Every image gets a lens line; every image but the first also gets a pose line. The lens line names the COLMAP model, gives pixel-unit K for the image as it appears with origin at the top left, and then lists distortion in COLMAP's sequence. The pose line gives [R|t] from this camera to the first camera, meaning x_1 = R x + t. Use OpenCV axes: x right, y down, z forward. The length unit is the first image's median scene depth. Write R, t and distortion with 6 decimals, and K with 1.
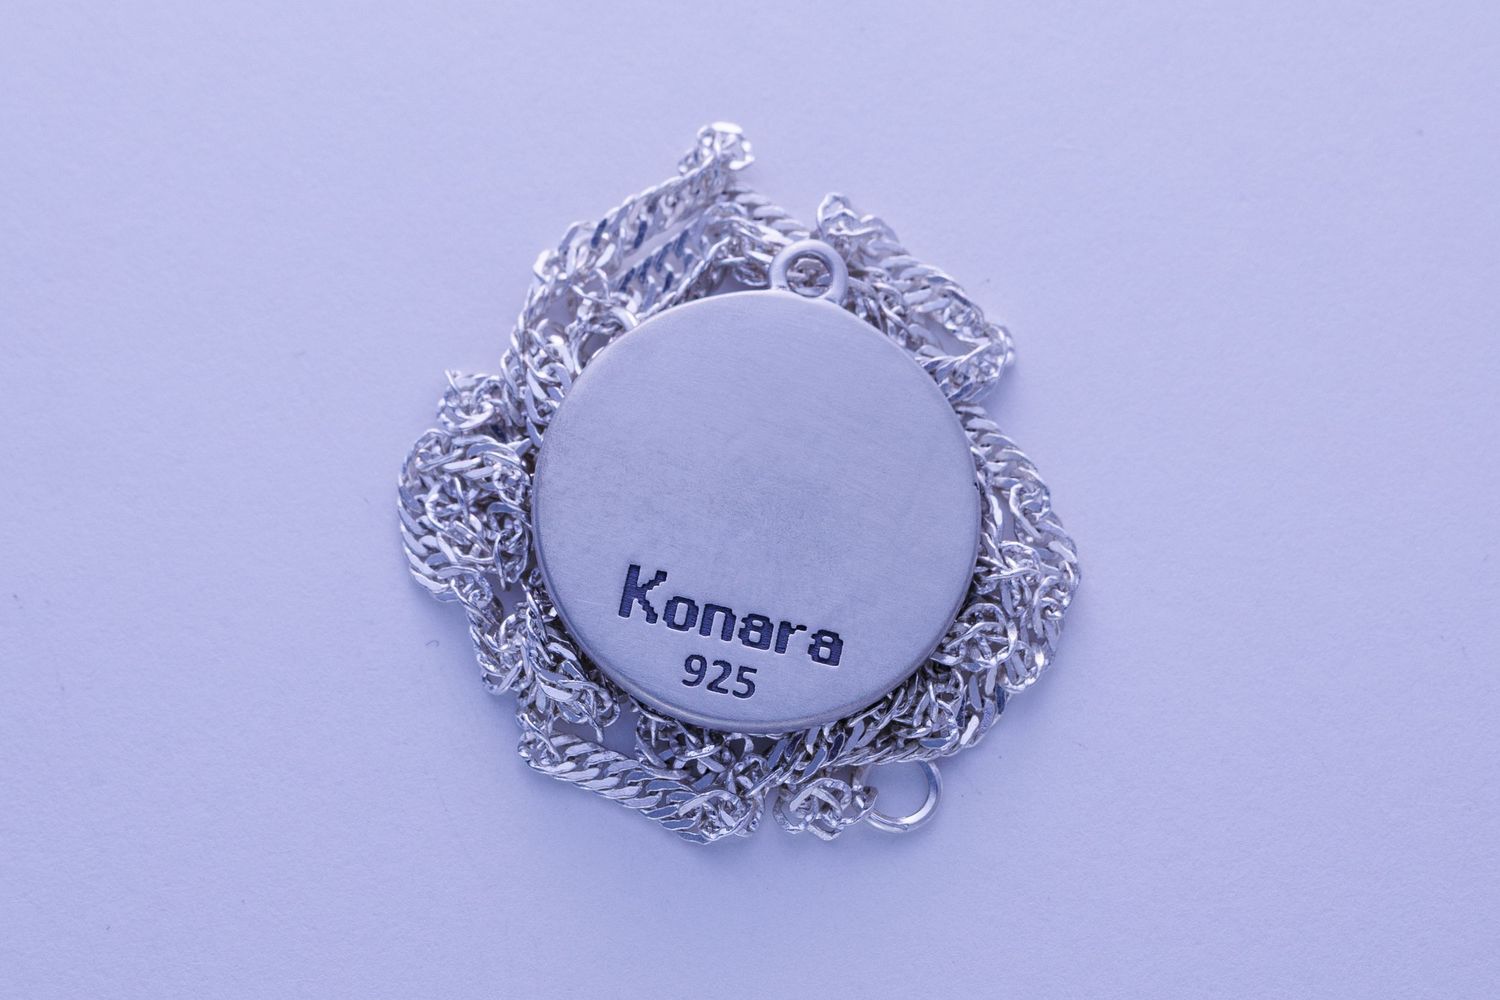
lens RADIAL K [[8750.1, 0, 752.3], [0, 8750.1, 497.3], [0, 0, 1]] dist [-0.139501, 0.000000]
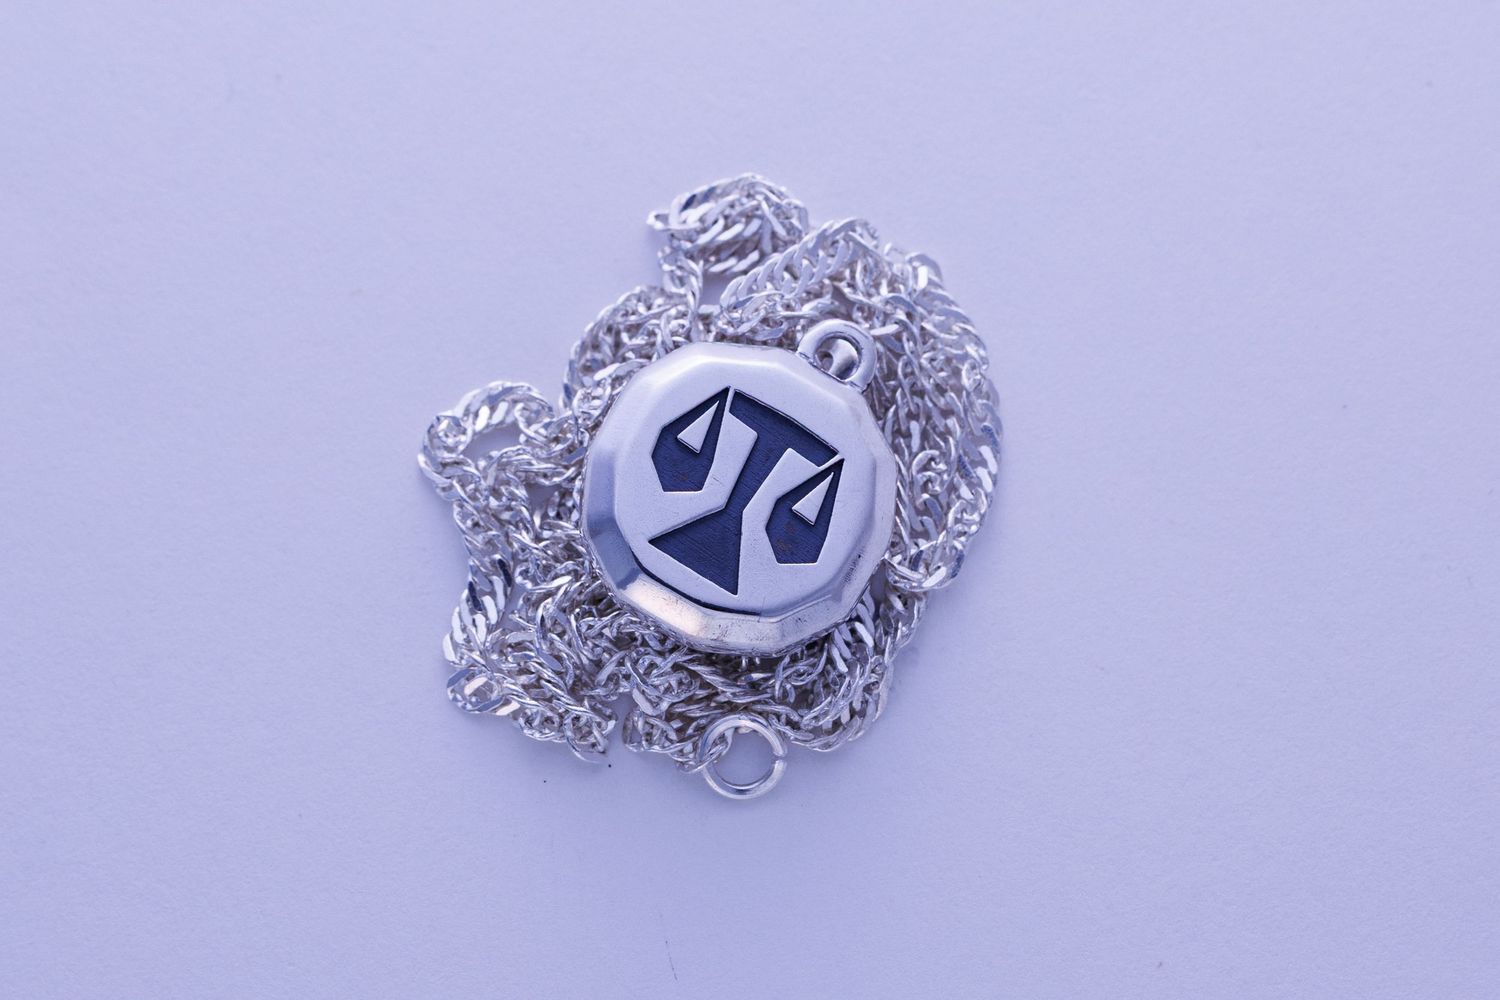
lens RADIAL K [[8750.1, 0, 753.3], [0, 8750.1, 489.5], [0, 0, 1]] dist [-0.139501, 0.000000]
pose [[0.999984, 0.003896, -0.004210, 0.000155], [-0.003862, 0.999960, 0.008127, -0.001455], [0.004242, -0.008111, 0.999958, -0.044547]]
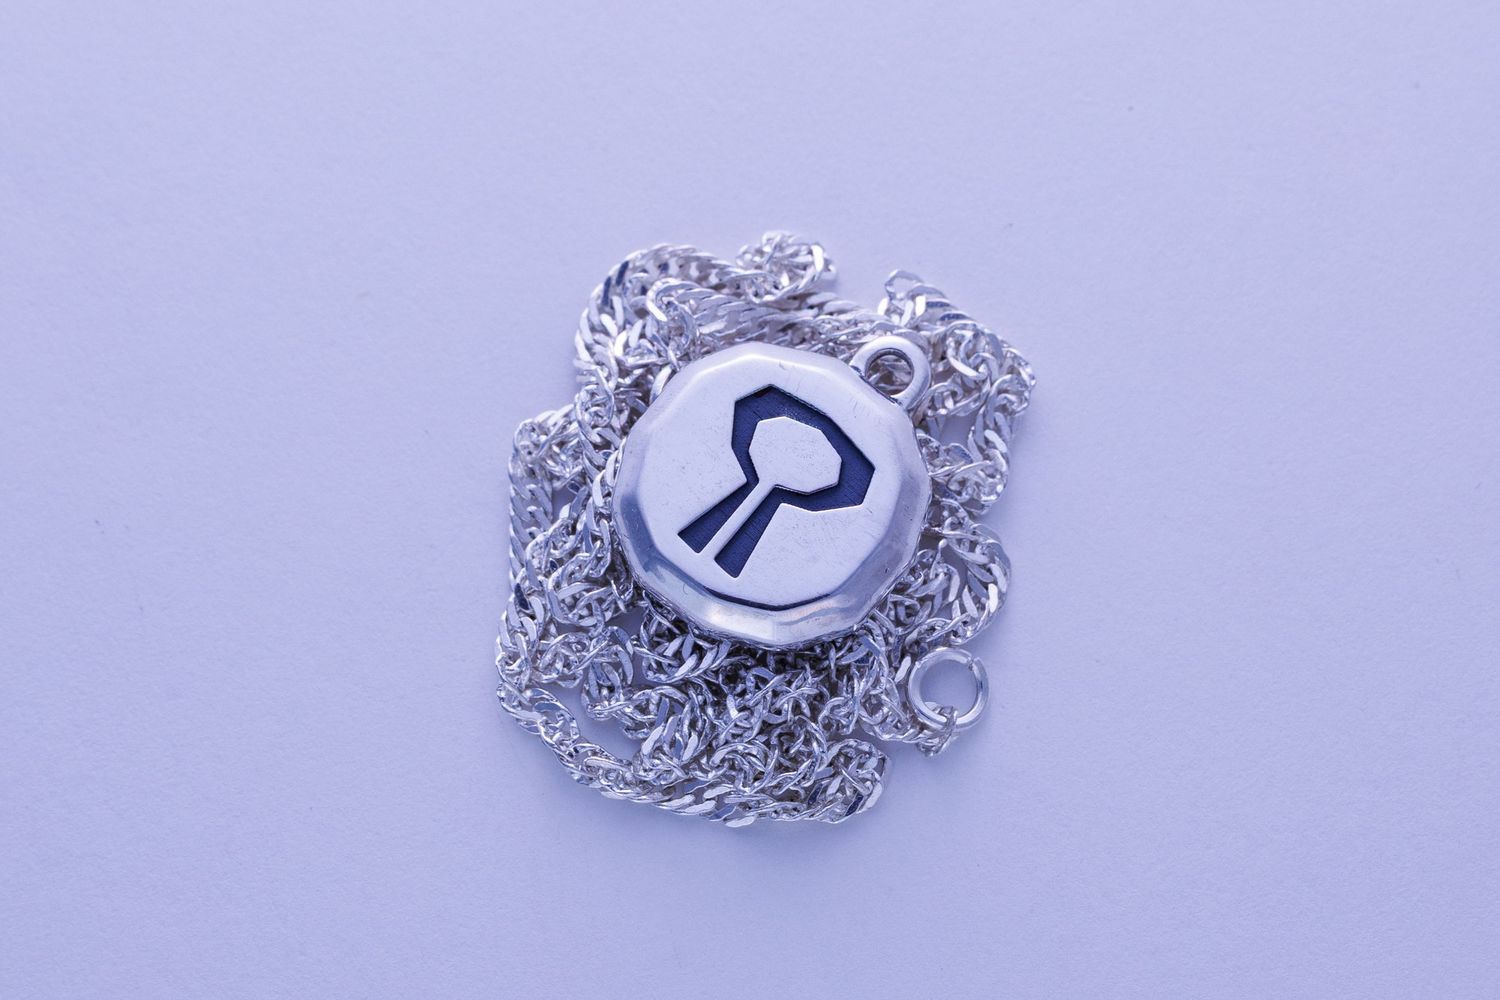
lens RADIAL K [[8750.1, 0, 749.1], [0, 8750.1, 500.6], [0, 0, 1]] dist [-0.139501, 0.000000]
pose [[0.999996, -0.000129, -0.002969, -0.001734], [0.000159, 0.999951, 0.009938, -0.001820], [0.002967, -0.009938, 0.999946, -0.064311]]
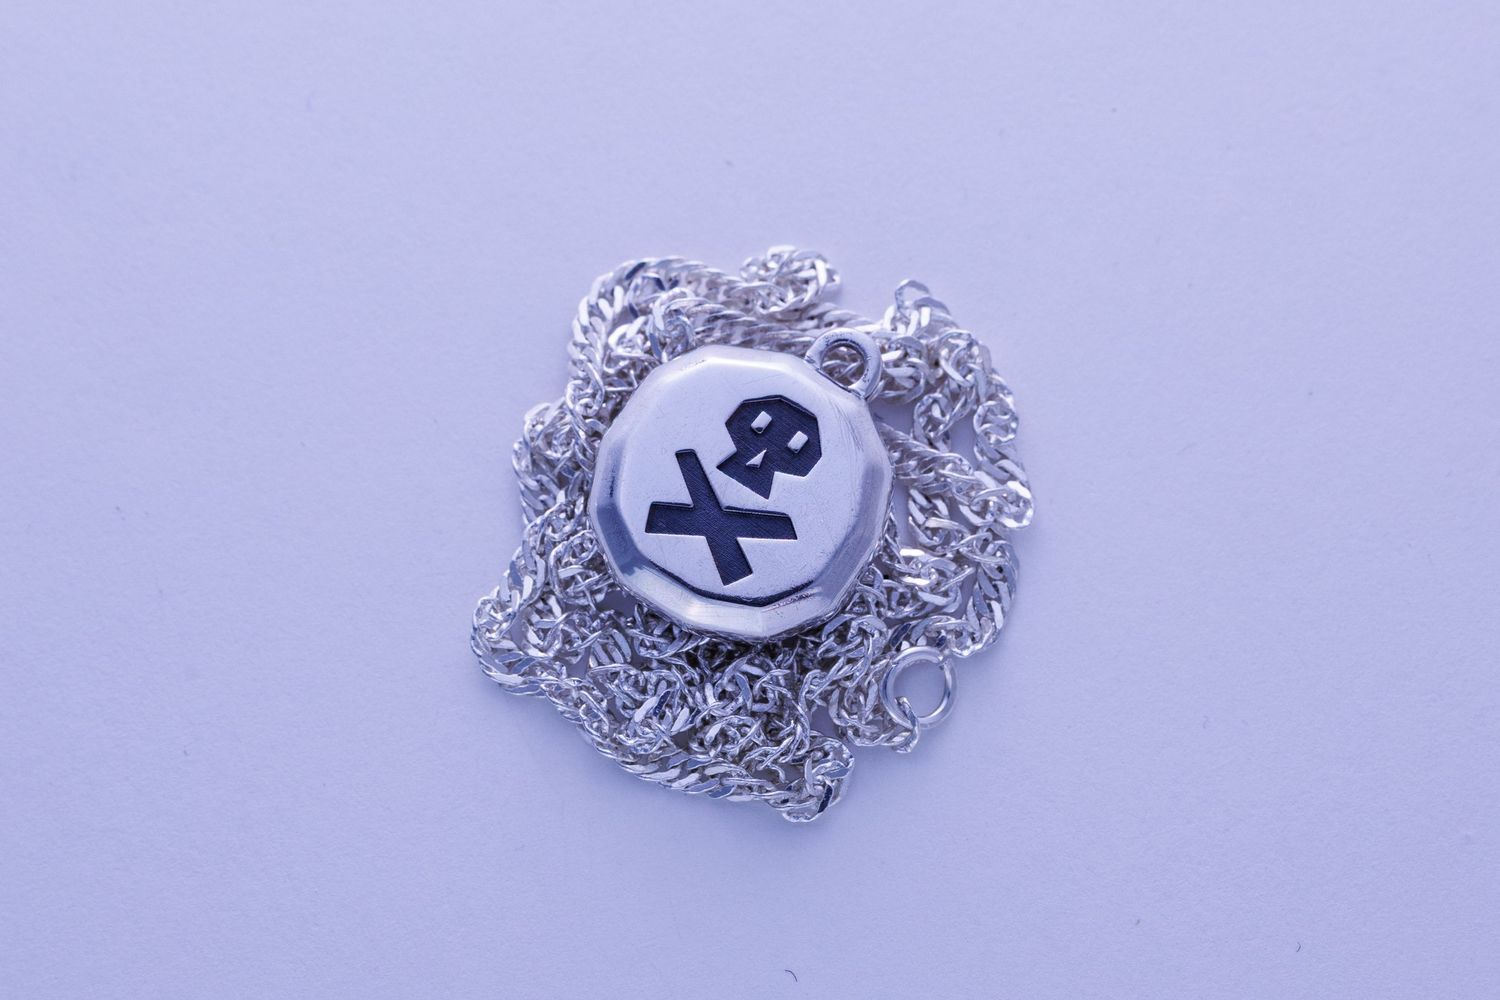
lens RADIAL K [[8750.1, 0, 747.3], [0, 8750.1, 500.6], [0, 0, 1]] dist [-0.139501, 0.000000]
pose [[0.999988, -0.000110, -0.004884, 0.000614], [0.000164, 0.999940, 0.010996, -0.001798], [0.004882, -0.010996, 0.999928, -0.104555]]
